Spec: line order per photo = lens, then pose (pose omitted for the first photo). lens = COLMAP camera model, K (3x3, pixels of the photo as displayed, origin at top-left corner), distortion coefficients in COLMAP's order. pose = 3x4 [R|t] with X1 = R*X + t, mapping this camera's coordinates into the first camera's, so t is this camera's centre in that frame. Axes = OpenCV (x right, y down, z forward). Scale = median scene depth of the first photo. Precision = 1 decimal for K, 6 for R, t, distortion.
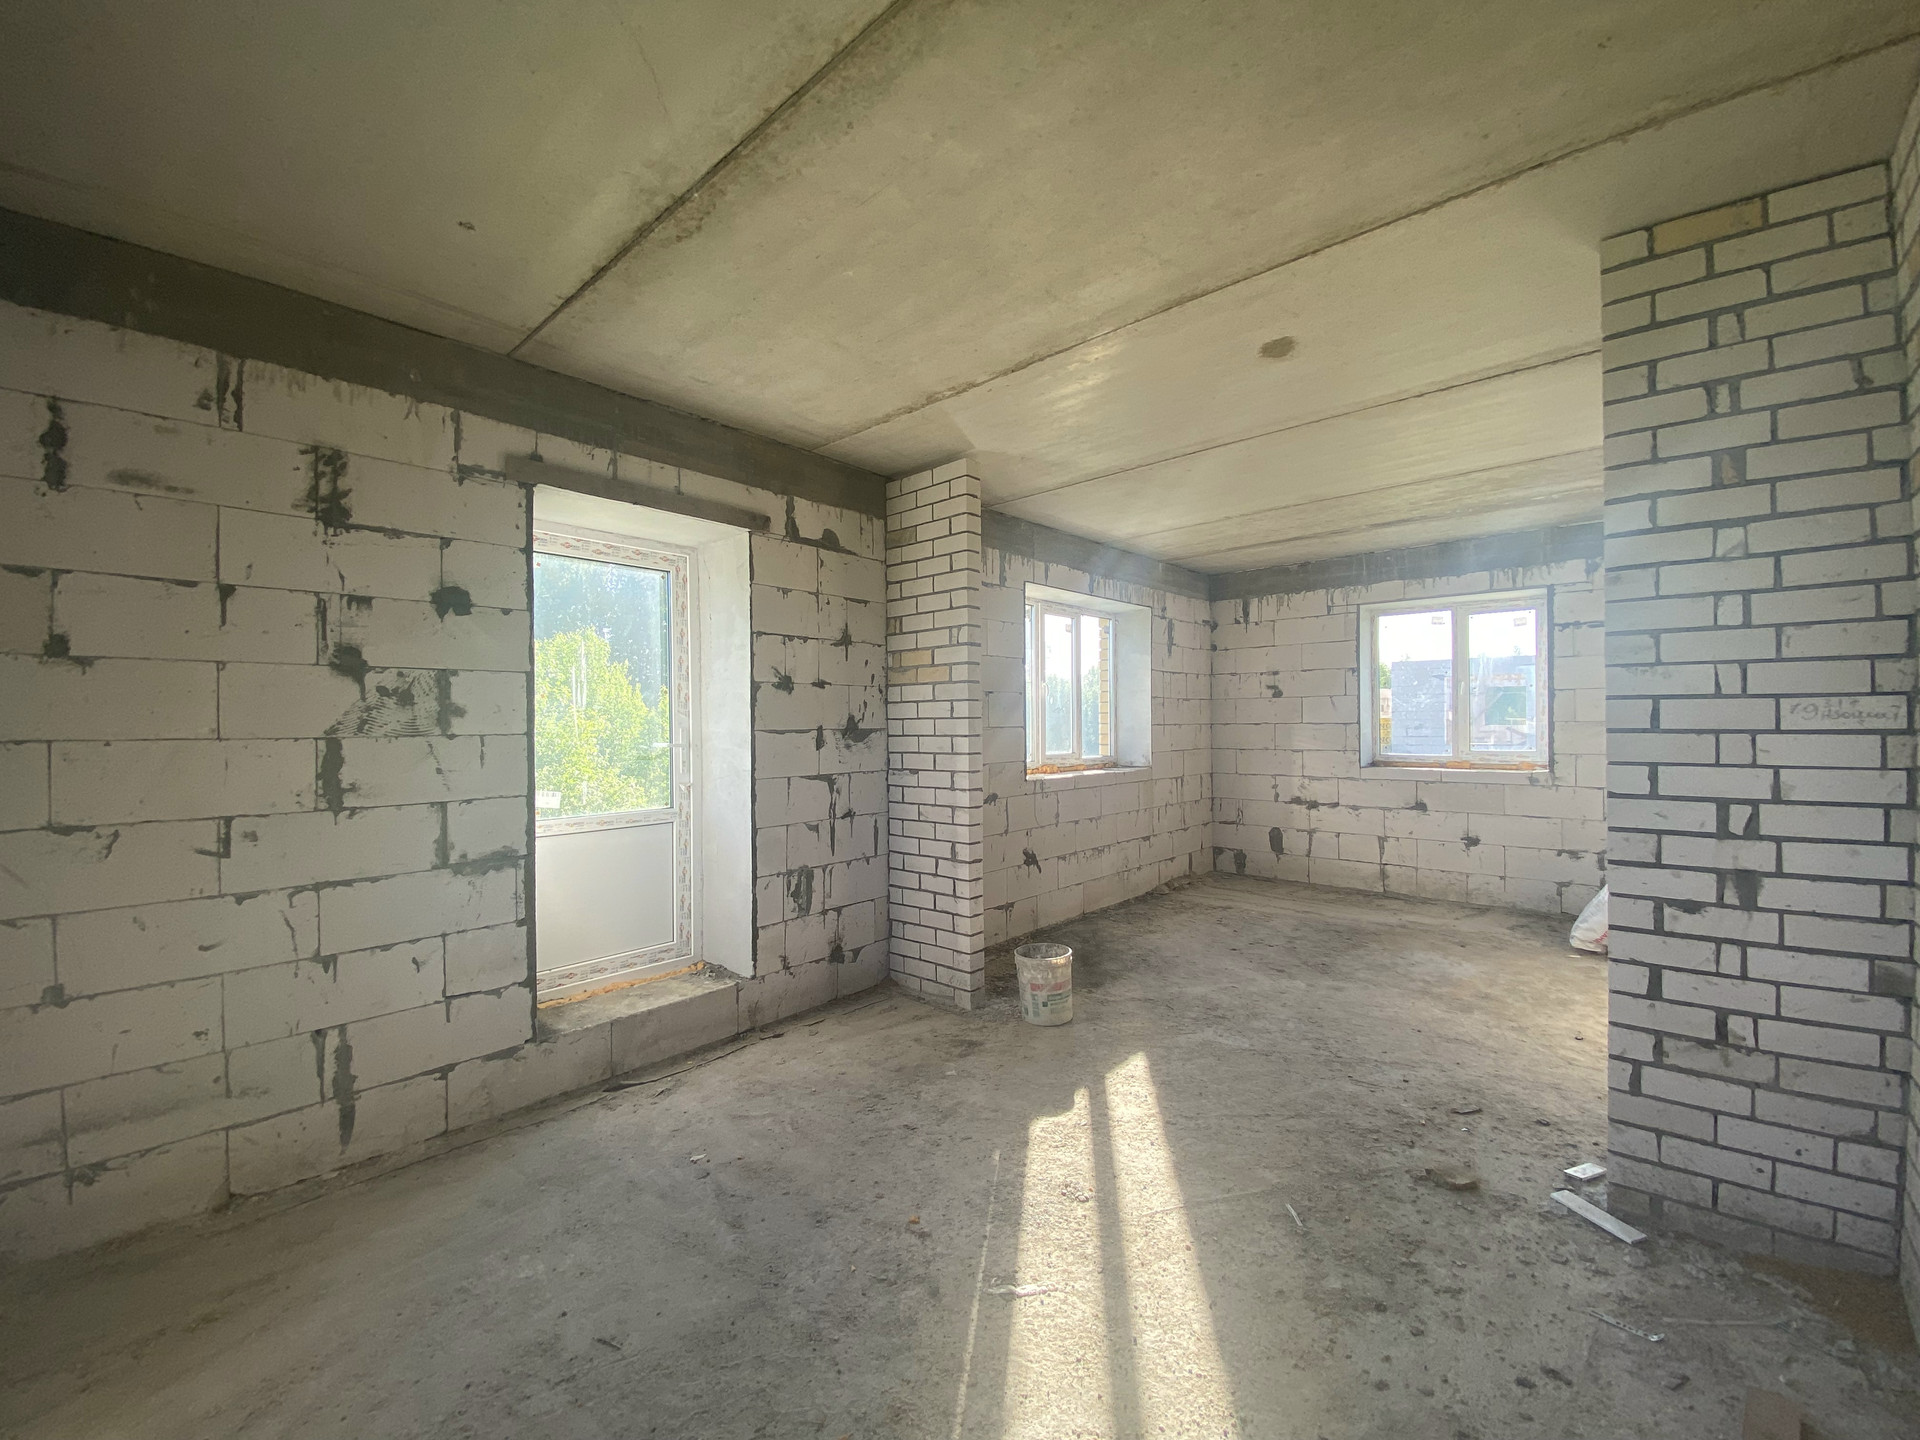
lens RADIAL K [[779.1, 0, 949.2], [0, 779.1, 722.6], [0, 0, 1]] dist [0.008428, -0.014972]
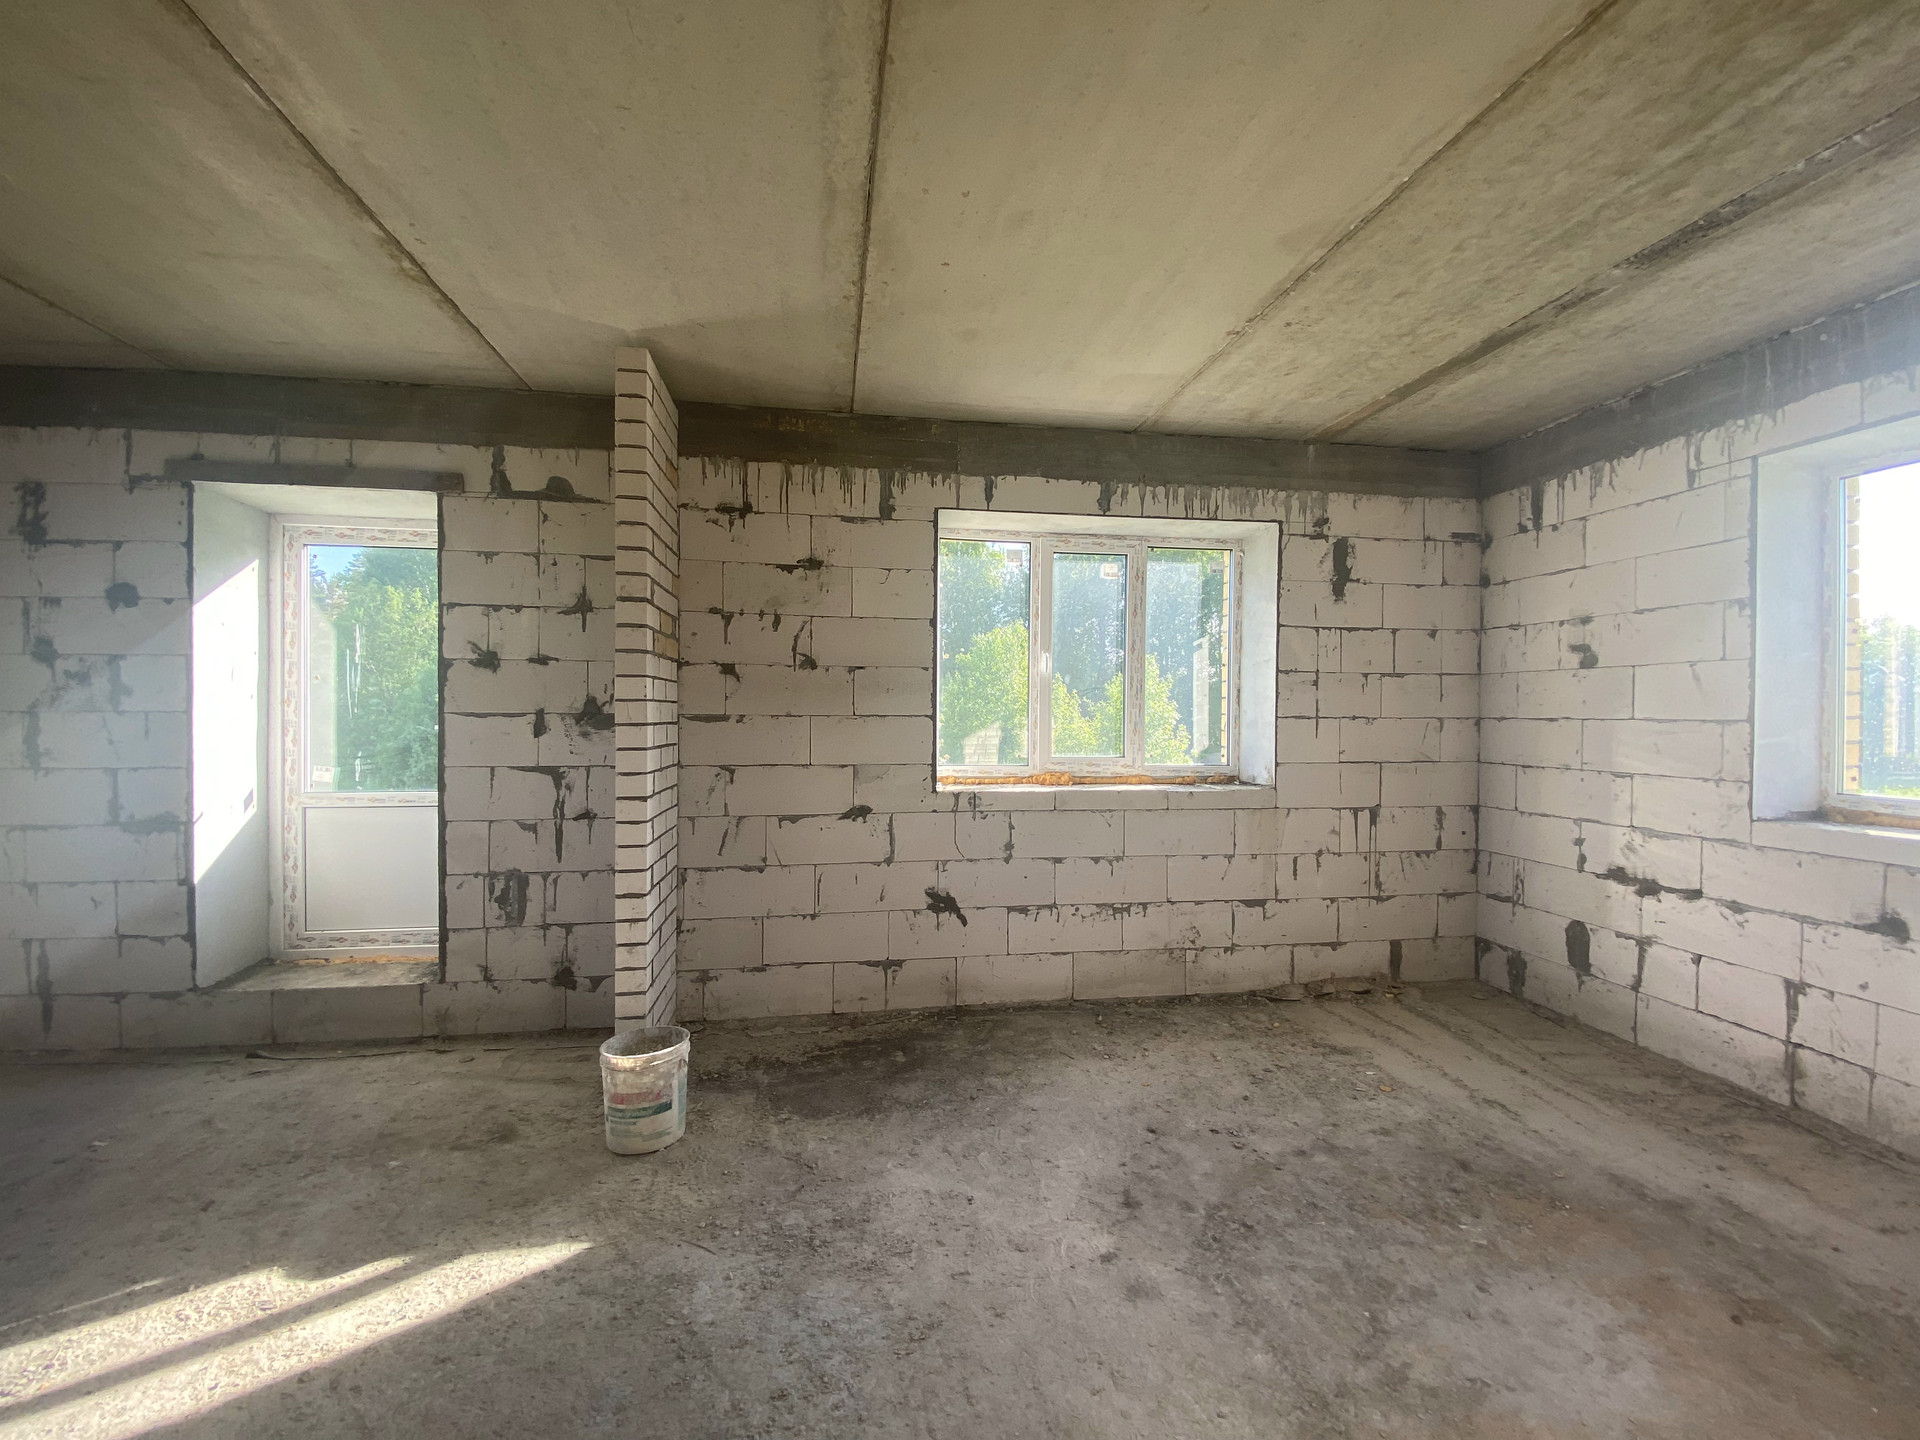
lens RADIAL K [[779.1, 0, 953.1], [0, 779.1, 722.6], [0, 0, 1]] dist [0.008428, -0.014972]
pose [[0.785444, 0.021169, -0.618571, 0.934389], [-0.011868, 0.999746, 0.019144, -0.003410], [0.618819, -0.007695, 0.785496, 0.778796]]
